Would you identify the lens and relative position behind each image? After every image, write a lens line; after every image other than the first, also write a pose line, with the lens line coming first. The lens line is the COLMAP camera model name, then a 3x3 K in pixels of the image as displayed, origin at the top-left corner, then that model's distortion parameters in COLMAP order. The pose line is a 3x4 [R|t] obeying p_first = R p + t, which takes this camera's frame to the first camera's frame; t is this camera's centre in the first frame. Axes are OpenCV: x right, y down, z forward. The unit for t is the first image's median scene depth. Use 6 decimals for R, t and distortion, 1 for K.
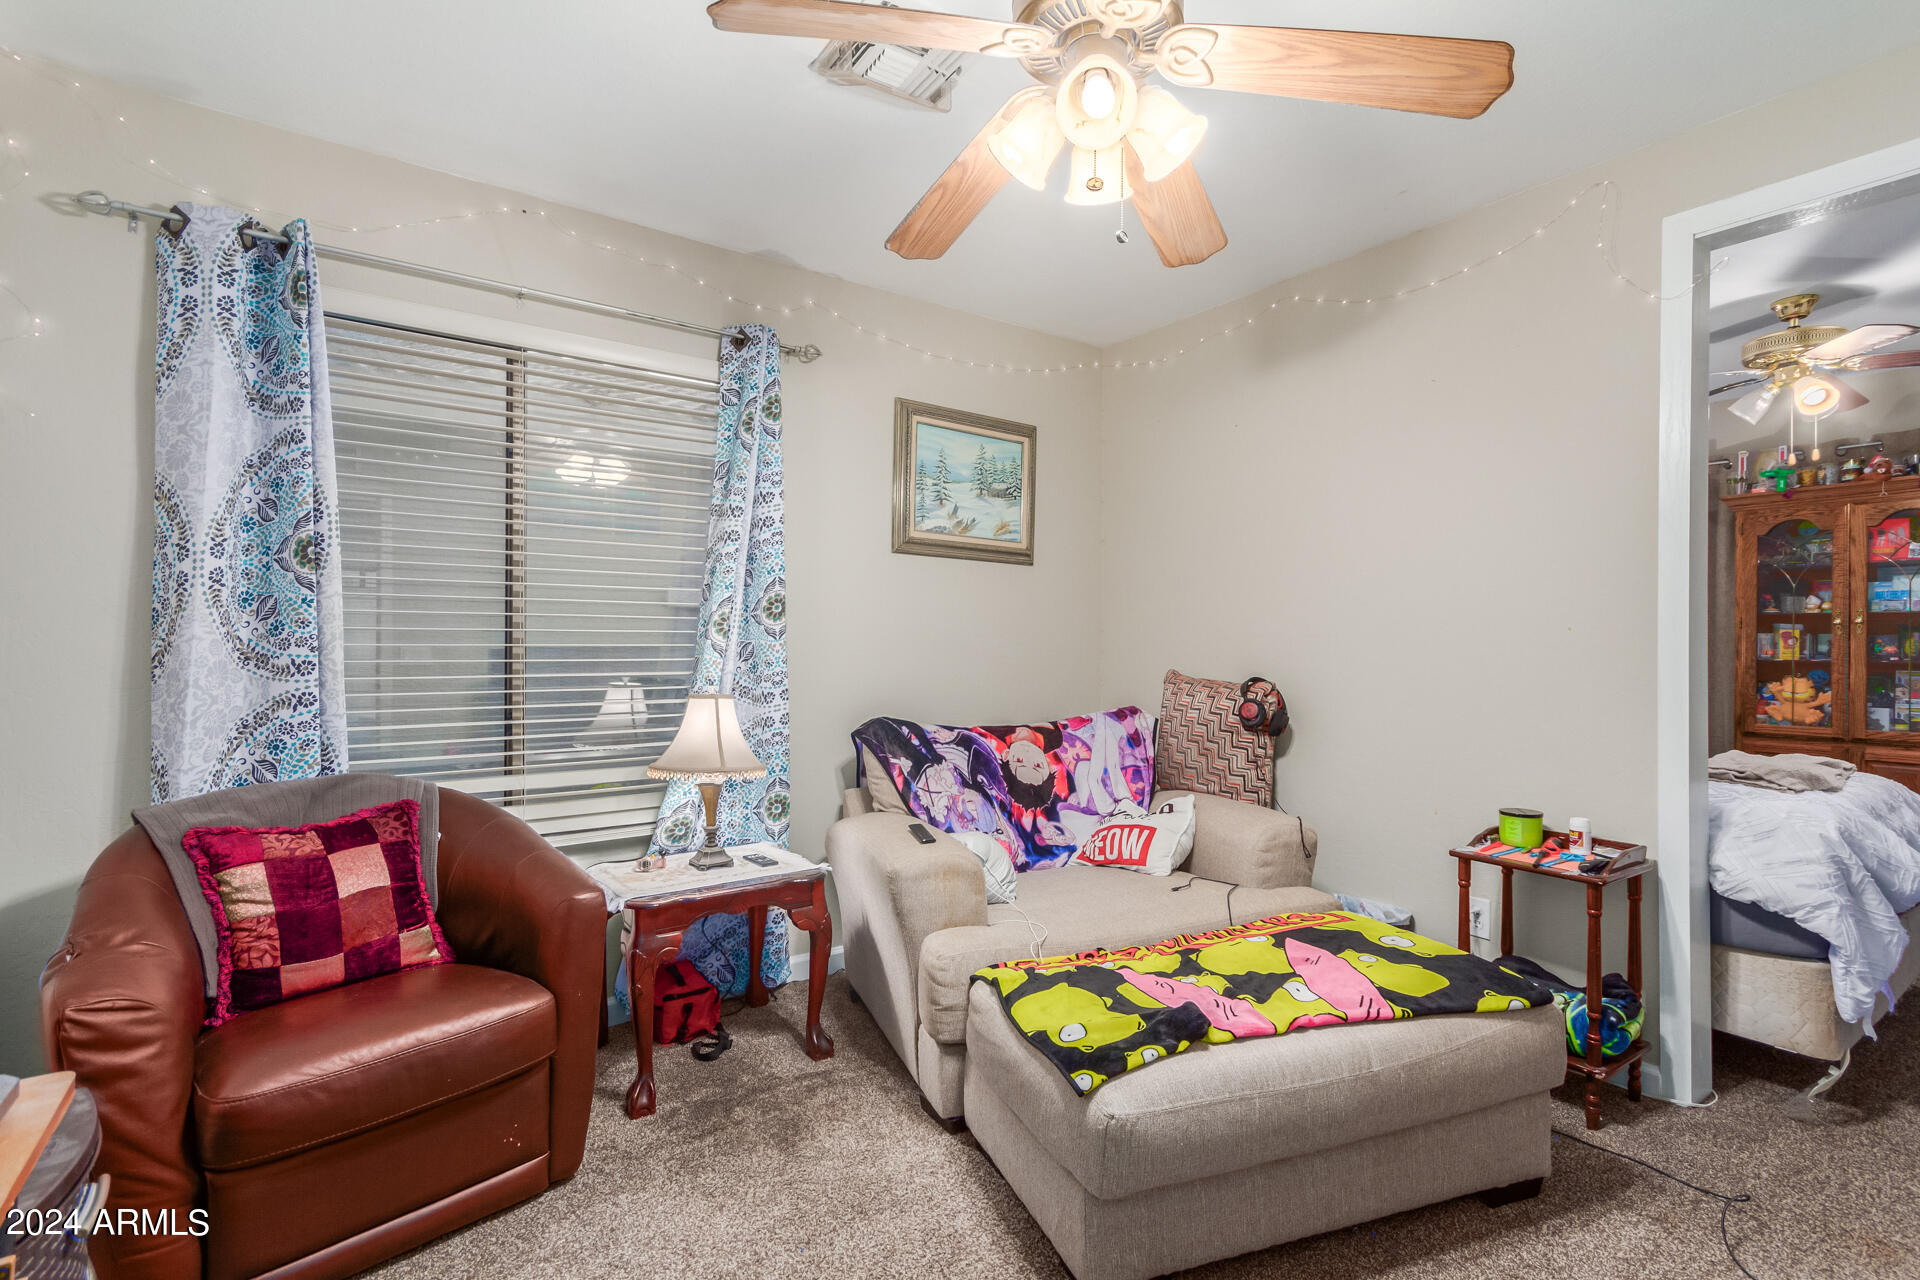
lens RADIAL K [[883.0, 0, 965.5], [0, 883.0, 639.6], [0, 0, 1]] dist [-0.000021, 0.000682]
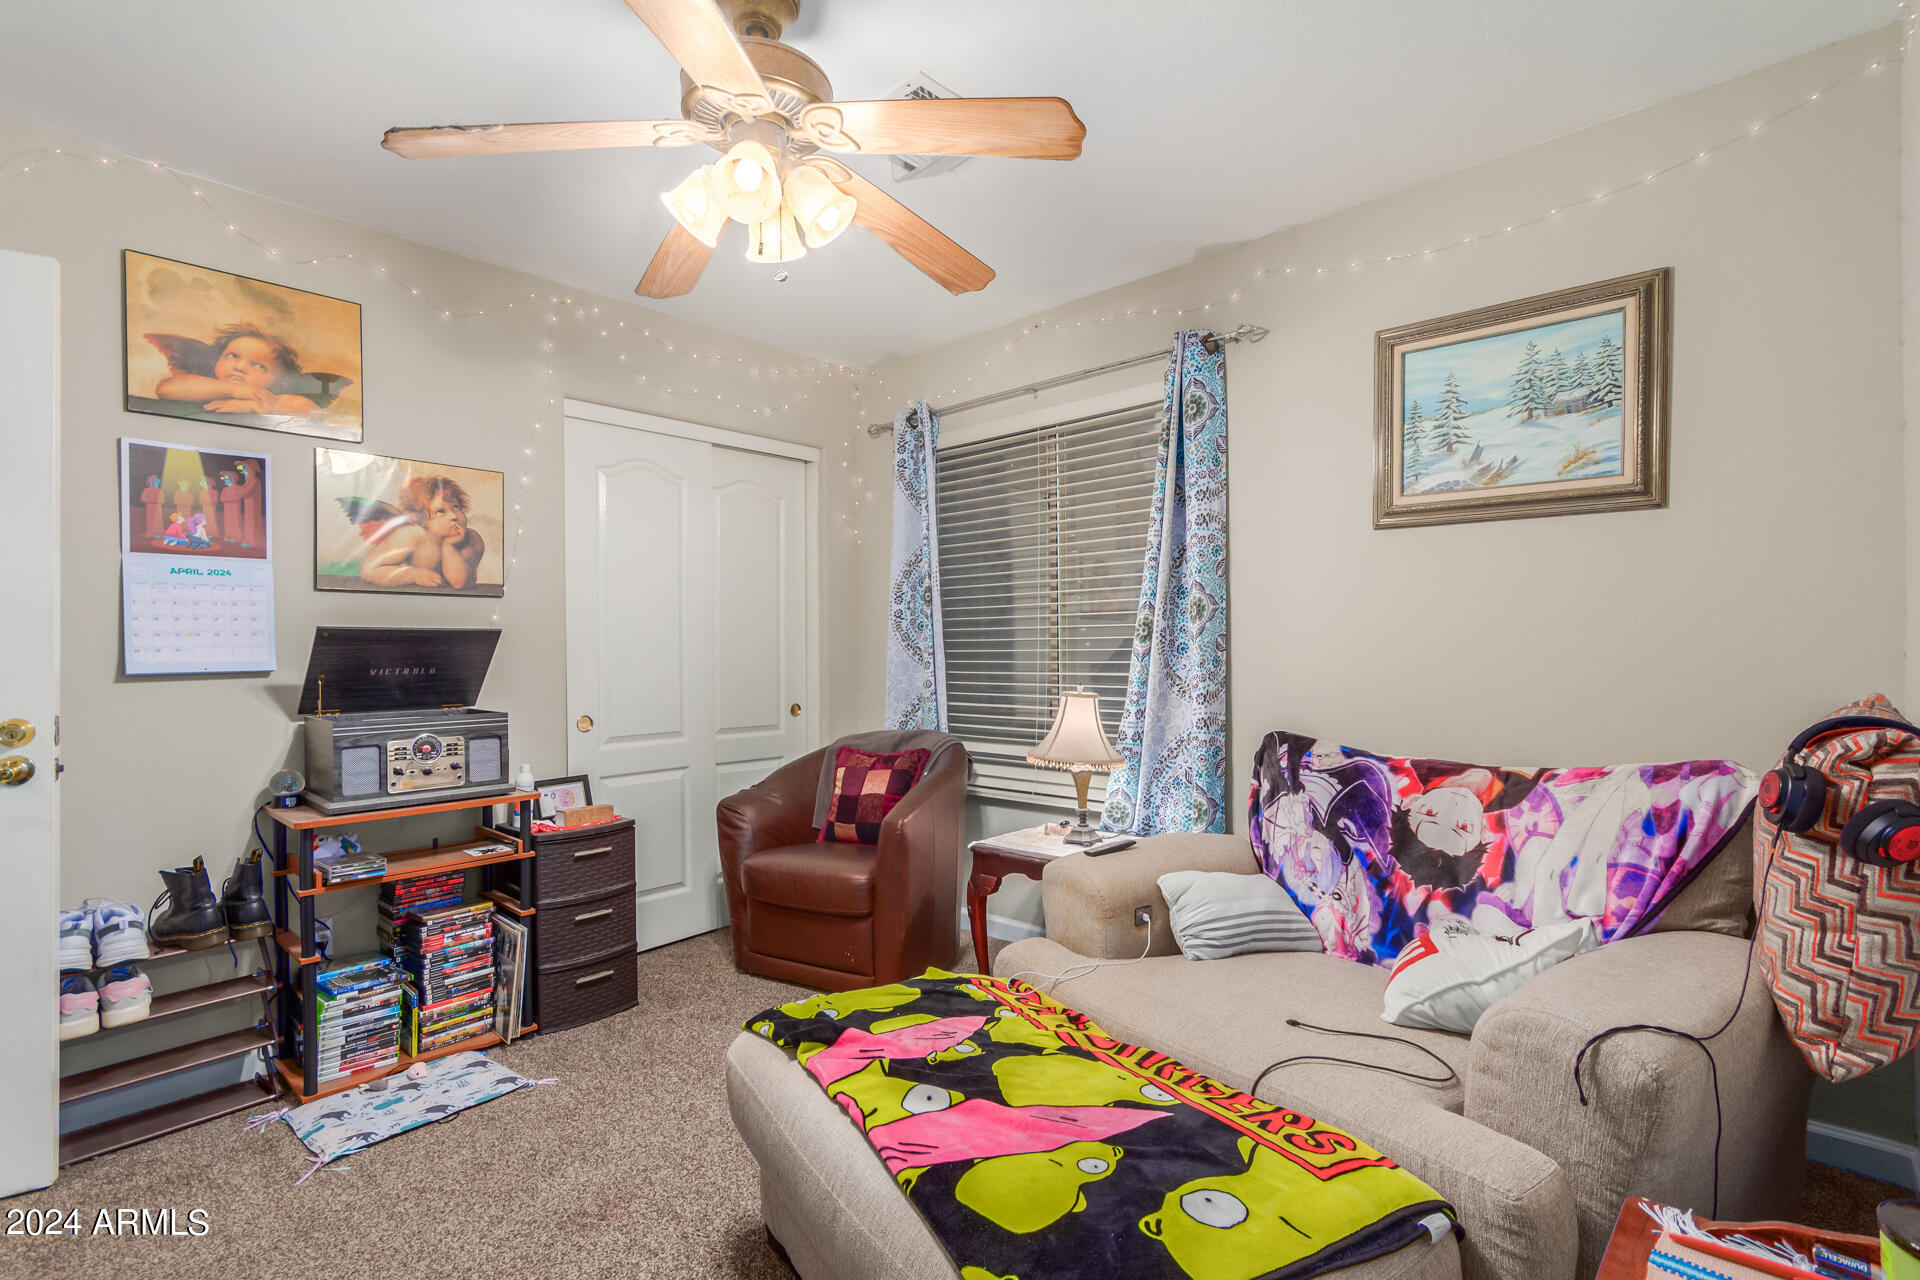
lens RADIAL K [[883.0, 0, 961.6], [0, 883.0, 649.0], [0, 0, 1]] dist [-0.000021, 0.000682]
pose [[0.215612, -0.003507, -0.976473, 0.700709], [0.019579, 0.999808, 0.000732, 0.000947], [0.976283, -0.019276, 0.215639, 0.531097]]
